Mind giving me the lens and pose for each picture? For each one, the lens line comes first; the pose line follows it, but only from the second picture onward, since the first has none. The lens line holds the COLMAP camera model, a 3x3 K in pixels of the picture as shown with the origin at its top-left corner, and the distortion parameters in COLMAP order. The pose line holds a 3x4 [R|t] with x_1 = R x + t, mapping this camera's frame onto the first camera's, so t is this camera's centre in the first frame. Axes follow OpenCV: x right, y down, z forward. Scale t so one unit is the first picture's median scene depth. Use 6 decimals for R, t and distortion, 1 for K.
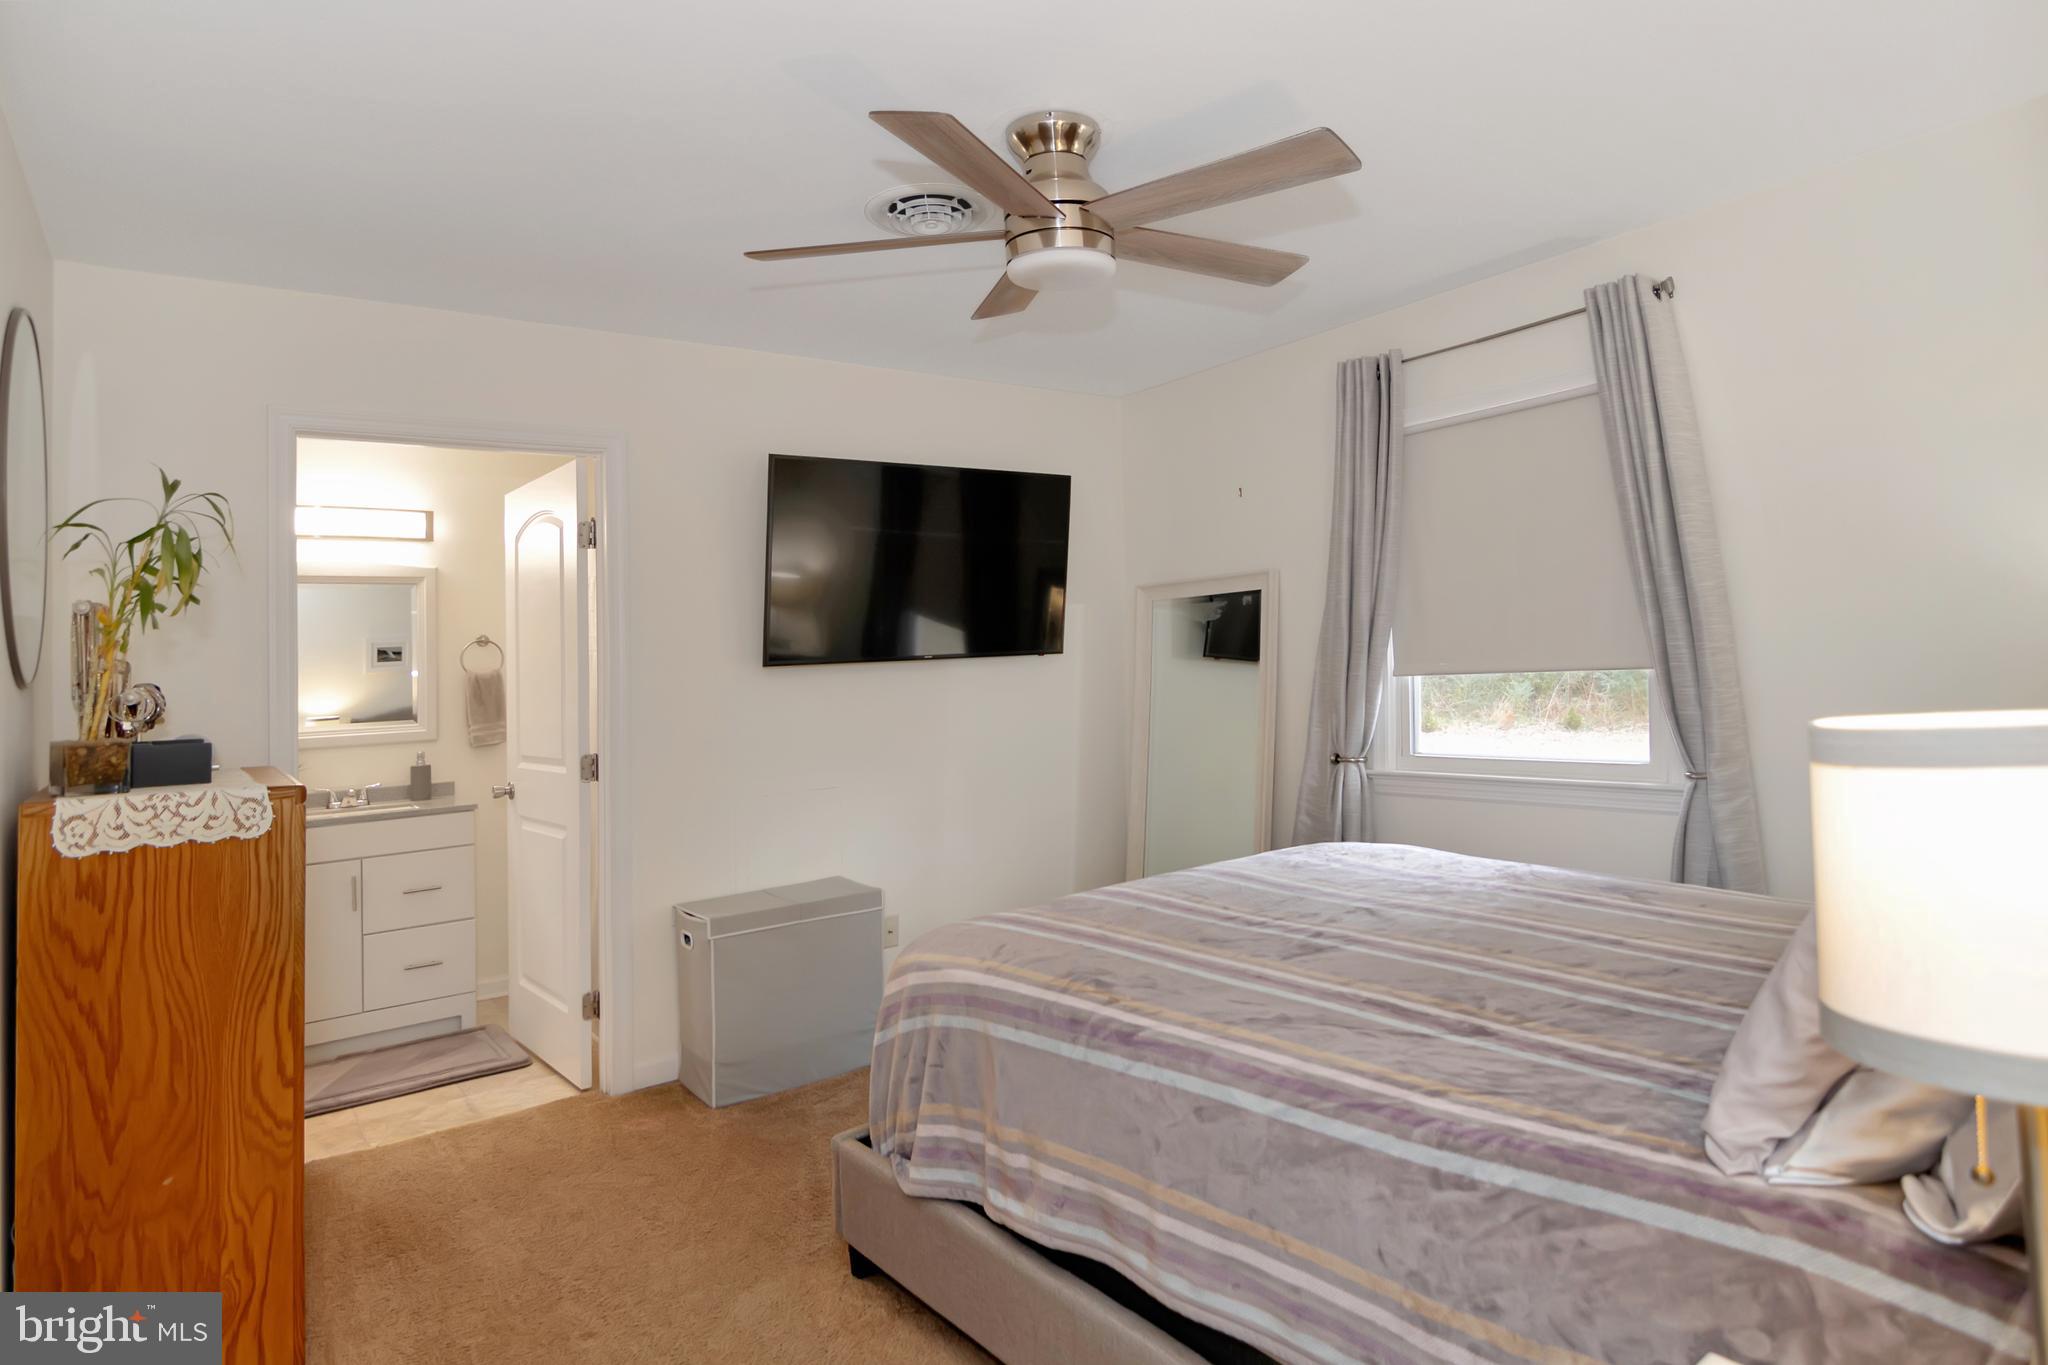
lens RADIAL K [[1057.1, 0, 1022.0], [0, 1057.1, 668.9], [0, 0, 1]] dist [-0.010005, -0.004507]
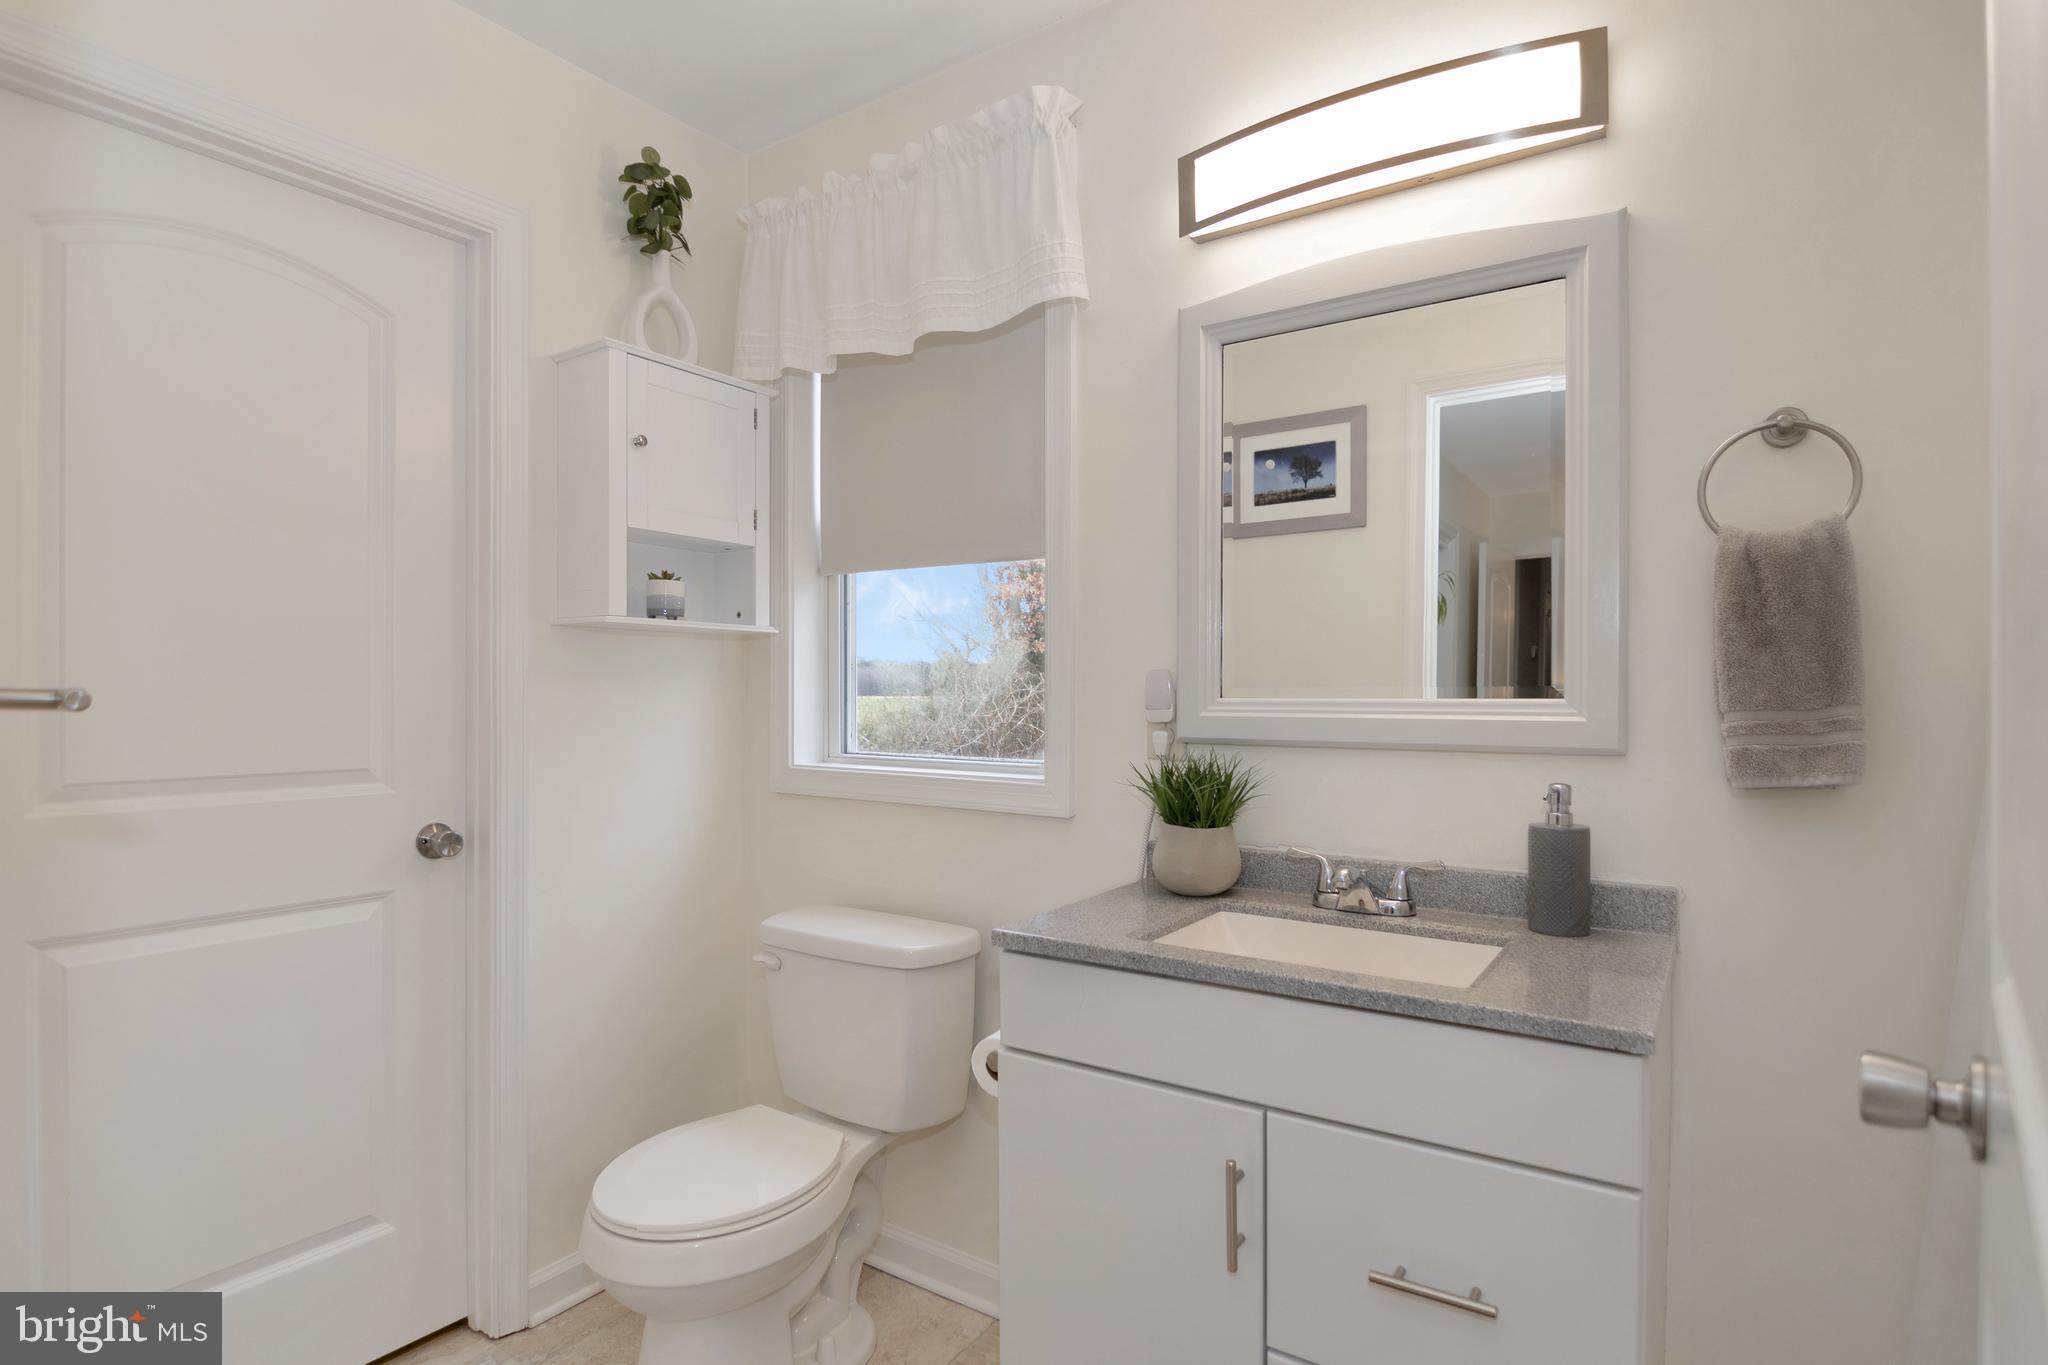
lens RADIAL K [[1057.1, 0, 1025.3], [0, 1057.1, 680.9], [0, 0, 1]] dist [-0.010005, -0.004507]
pose [[0.329723, 0.002157, -0.944075, -0.650549], [-0.023287, 0.999712, -0.005848, 0.107133], [0.943791, 0.023913, 0.329678, 1.501103]]
